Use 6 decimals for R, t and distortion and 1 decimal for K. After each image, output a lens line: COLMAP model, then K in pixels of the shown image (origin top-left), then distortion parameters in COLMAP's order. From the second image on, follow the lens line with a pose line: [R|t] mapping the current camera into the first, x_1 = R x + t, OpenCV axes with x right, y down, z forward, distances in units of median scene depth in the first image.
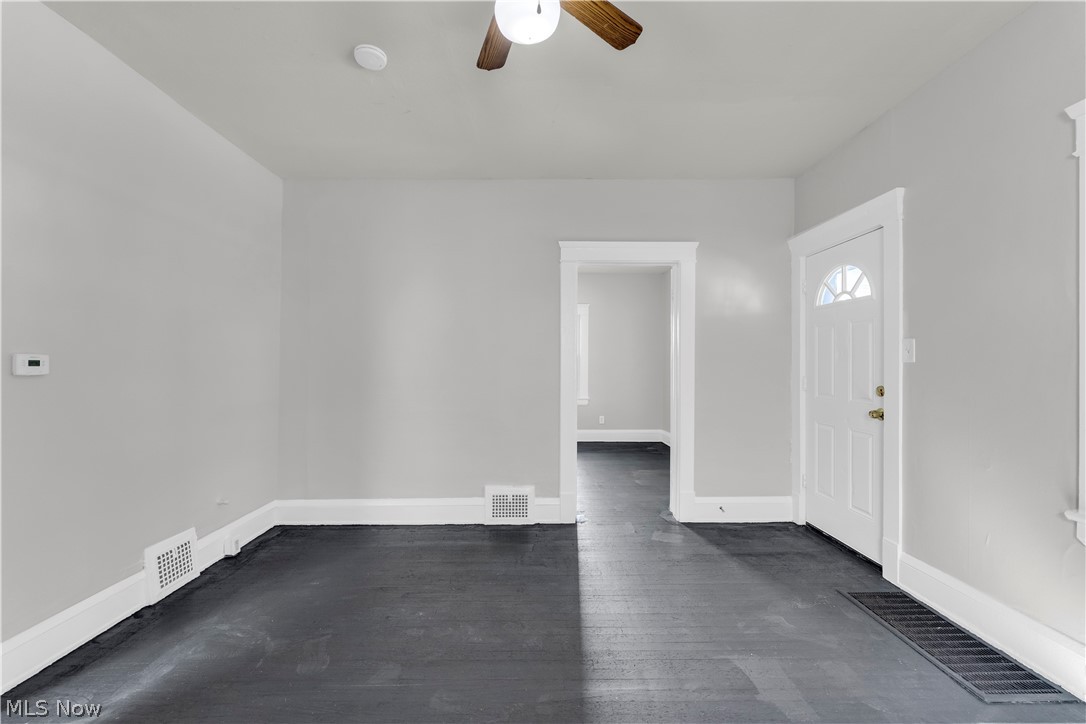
lens RADIAL K [[440.7, 0, 542.7], [0, 440.7, 364.1], [0, 0, 1]] dist [0.000226, 0.000019]
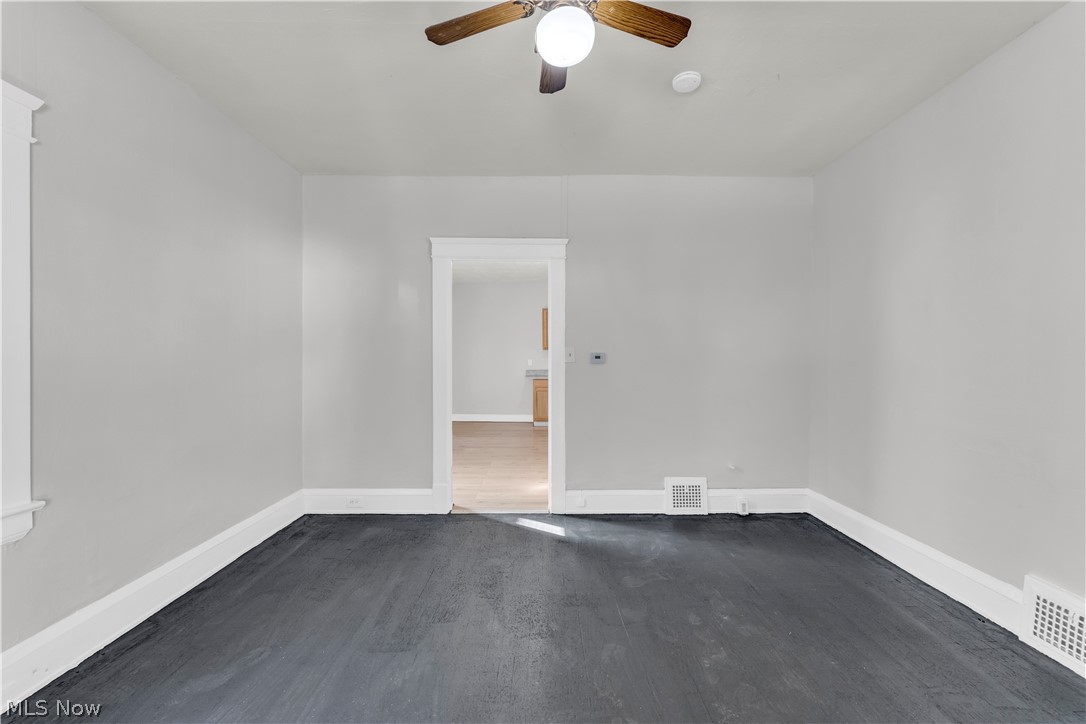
lens RADIAL K [[440.7, 0, 543.6], [0, 440.7, 360.5], [0, 0, 1]] dist [0.000226, 0.000019]
pose [[-0.001790, 0.005164, -0.999985, 0.569785], [0.004293, 0.999977, 0.005157, 0.000571], [0.999989, -0.004284, -0.001812, 0.511113]]
